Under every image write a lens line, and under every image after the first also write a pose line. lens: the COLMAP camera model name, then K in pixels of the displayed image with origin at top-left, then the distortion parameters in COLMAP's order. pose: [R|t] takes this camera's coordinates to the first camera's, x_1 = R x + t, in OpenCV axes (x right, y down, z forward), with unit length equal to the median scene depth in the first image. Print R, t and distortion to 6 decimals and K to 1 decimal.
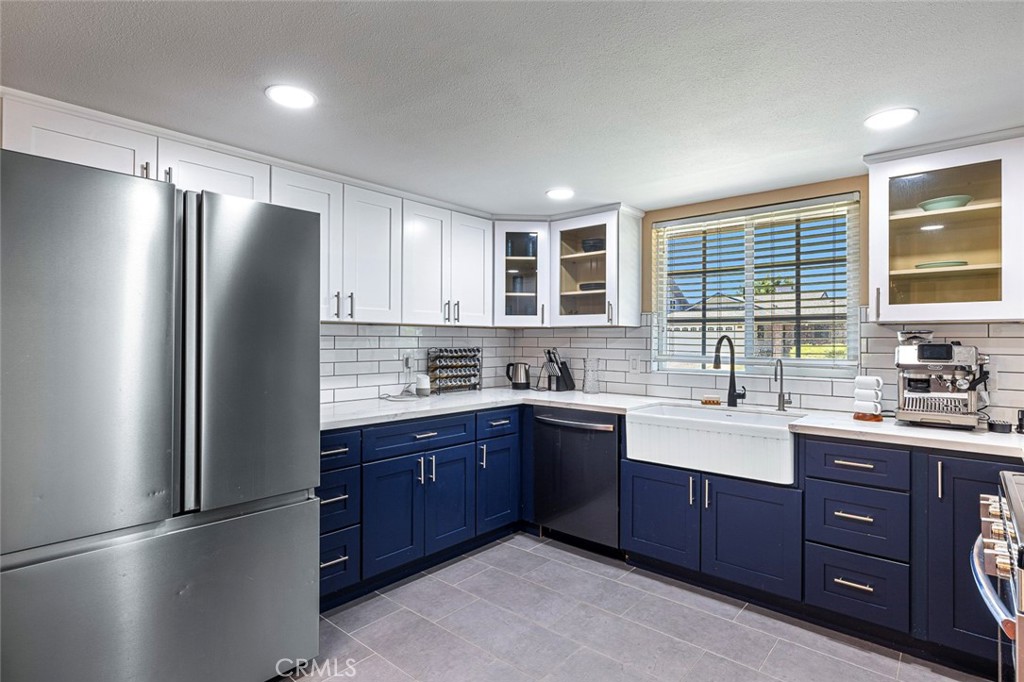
lens RADIAL K [[517.6, 0, 512.4], [0, 517.6, 338.0], [0, 0, 1]] dist [-0.002476, 0.001206]
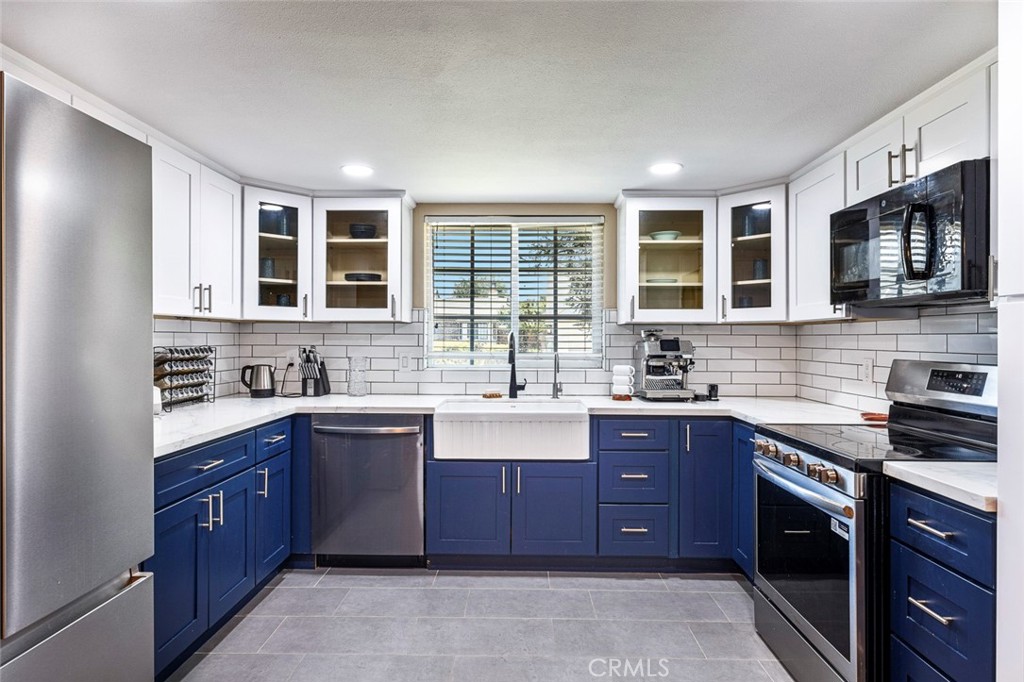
lens RADIAL K [[558.1, 0, 510.8], [0, 558.1, 339.2], [0, 0, 1]] dist [-0.001603, -0.000239]
pose [[0.769525, -0.001588, 0.638615, -0.322521], [-0.002164, 0.999985, 0.005094, 0.003474], [-0.638613, -0.005302, 0.769510, 0.106850]]
